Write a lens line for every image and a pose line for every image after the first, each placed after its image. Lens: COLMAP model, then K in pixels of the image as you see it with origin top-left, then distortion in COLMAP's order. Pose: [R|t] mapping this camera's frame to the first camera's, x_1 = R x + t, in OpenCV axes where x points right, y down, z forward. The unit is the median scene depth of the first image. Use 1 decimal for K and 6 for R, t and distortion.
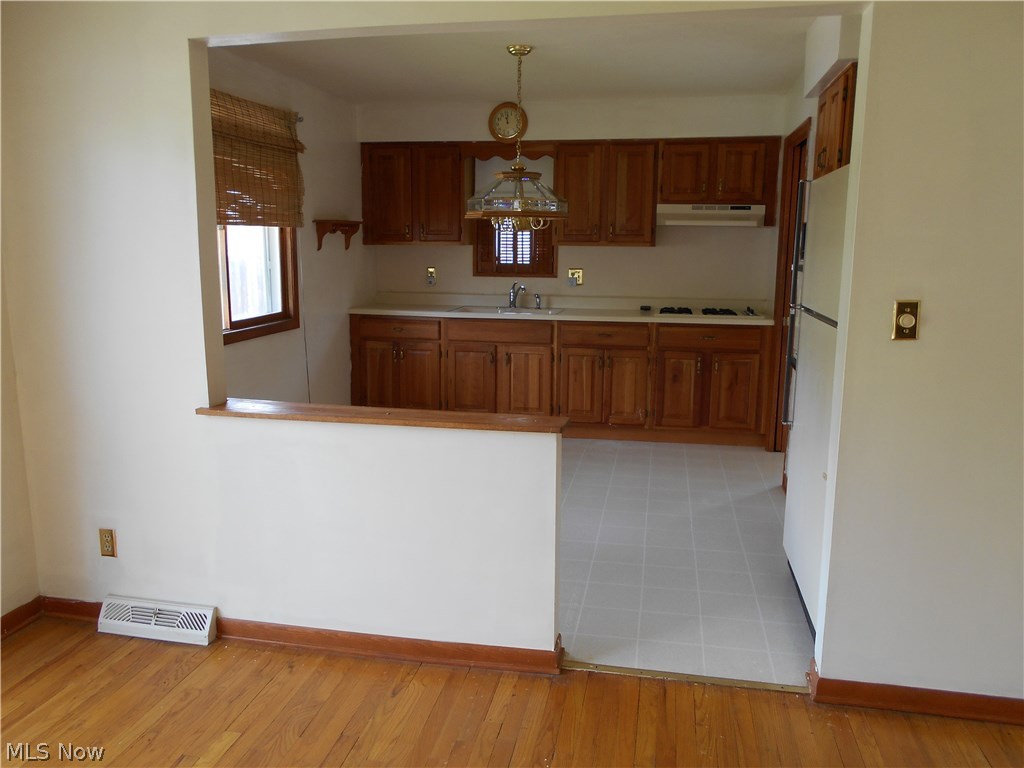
lens RADIAL K [[780.3, 0, 516.7], [0, 780.3, 370.4], [0, 0, 1]] dist [-0.085959, 0.271148]
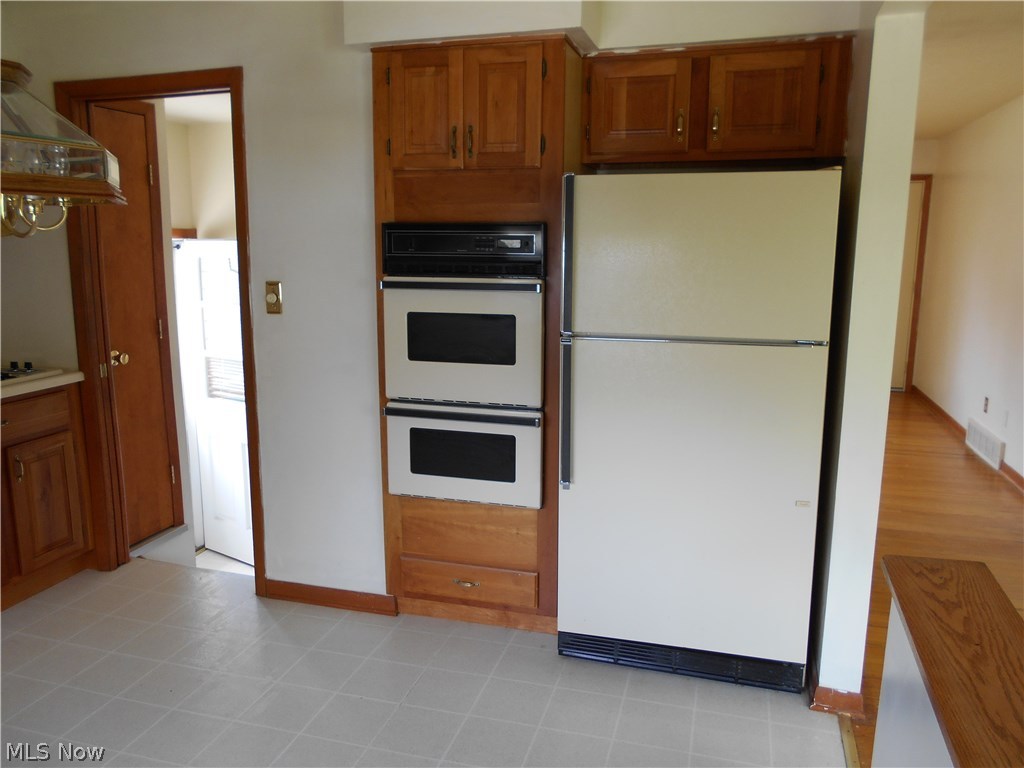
lens RADIAL K [[776.2, 0, 512.0], [0, 776.2, 384.0], [0, 0, 1]] dist [-0.074057, 0.001101]
pose [[0.052083, -0.183291, 0.981678, -0.241170], [0.146603, 0.973766, 0.174035, -0.104581], [-0.987823, 0.134852, 0.077588, 0.567721]]
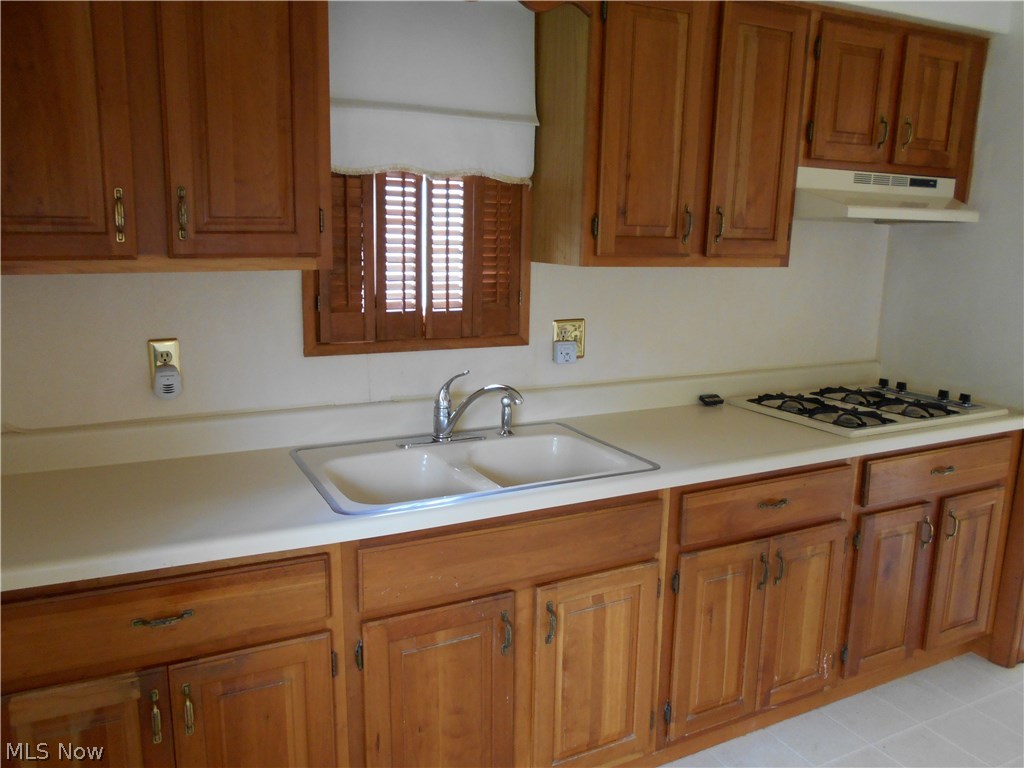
lens RADIAL K [[782.1, 0, 512.0], [0, 782.1, 384.0], [0, 0, 1]] dist [-0.000166, 0.001586]
pose [[0.782046, -0.115572, 0.612411, -0.215936], [0.083400, 0.993224, 0.080935, -0.143789], [-0.617615, -0.012220, 0.786386, 0.760391]]
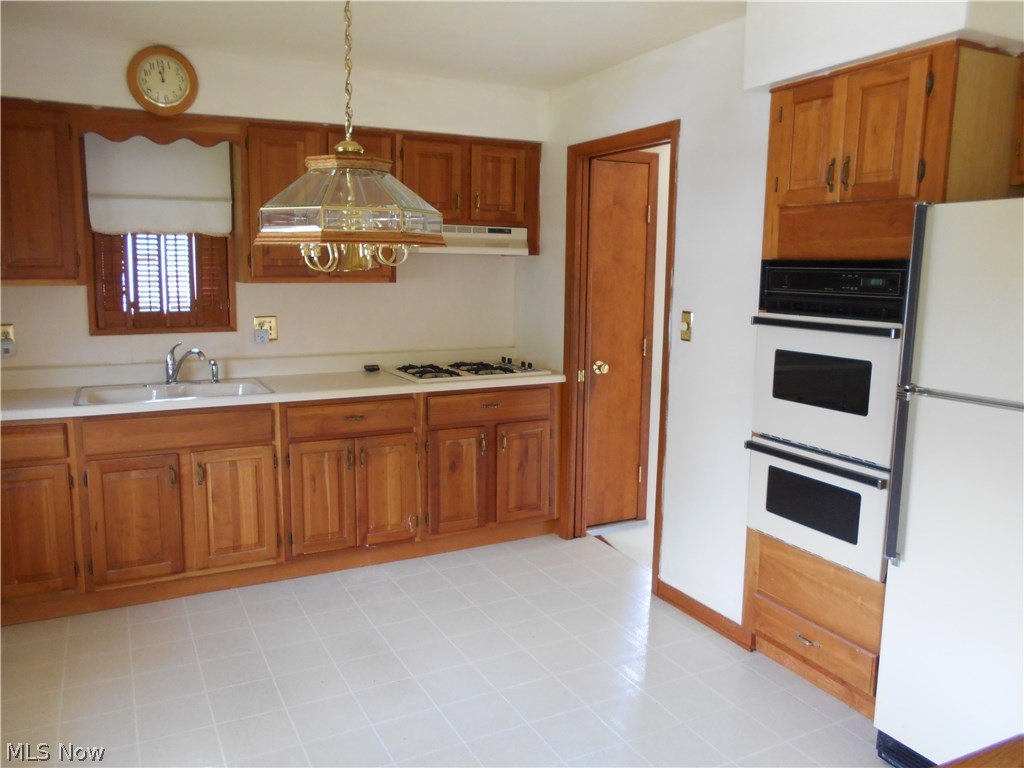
lens RADIAL K [[782.5, 0, 512.0], [0, 782.5, 384.0], [0, 0, 1]] dist [-0.115053, 0.117889]
pose [[0.783616, -0.094319, 0.614044, -0.184440], [0.092364, 0.995111, 0.034981, -0.083321], [-0.614341, 0.029304, 0.788496, 0.382782]]
